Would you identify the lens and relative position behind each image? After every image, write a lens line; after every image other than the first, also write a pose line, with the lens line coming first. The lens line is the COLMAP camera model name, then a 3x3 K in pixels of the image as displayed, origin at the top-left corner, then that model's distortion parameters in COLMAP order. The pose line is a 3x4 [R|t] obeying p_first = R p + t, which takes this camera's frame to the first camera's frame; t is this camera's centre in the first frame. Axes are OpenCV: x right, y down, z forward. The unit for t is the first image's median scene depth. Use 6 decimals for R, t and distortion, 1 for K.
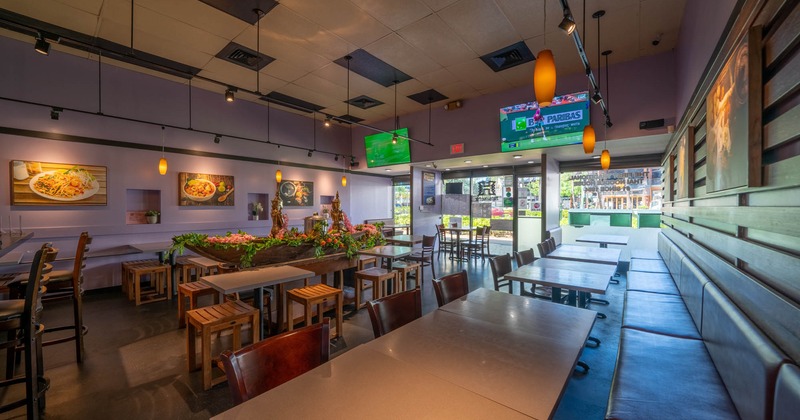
lens RADIAL K [[293.0, 0, 398.3], [0, 293.0, 208.2], [0, 0, 1]] dist [-0.000733, 0.000381]
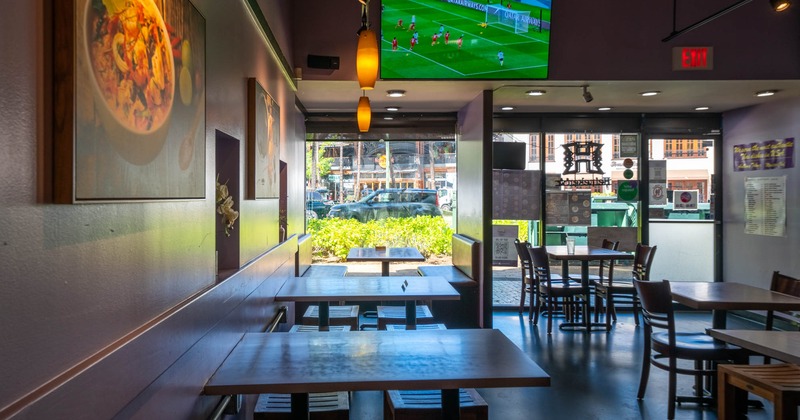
lens RADIAL K [[582.1, 0, 351.9], [0, 582.1, 192.3], [0, 0, 1]] dist [0.012208, 0.005799]
pose [[0.771726, 0.006152, 0.635926, -0.555969], [0.001928, 0.999926, -0.012013, -0.006656], [-0.635953, 0.010497, 0.771657, 0.552665]]
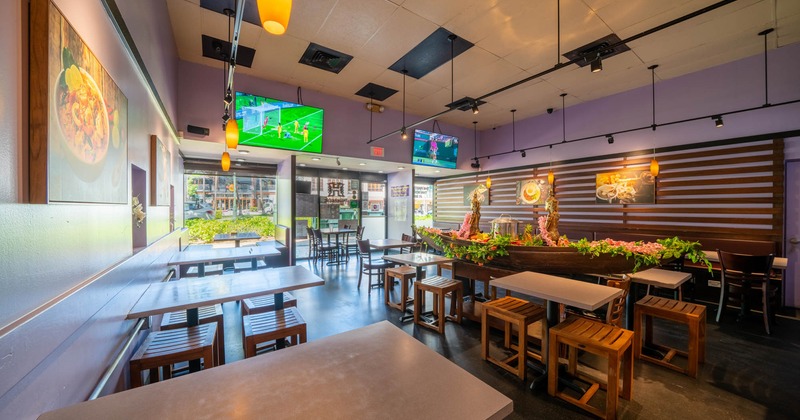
lens RADIAL K [[276.2, 0, 401.5], [0, 276.2, 210.1], [0, 0, 1]] dist [-0.009211, -0.000068]
pose [[0.266325, -0.008422, 0.963847, -0.584581], [0.005299, 0.999960, 0.007273, -0.003259], [-0.963869, 0.003171, 0.266358, 0.539699]]
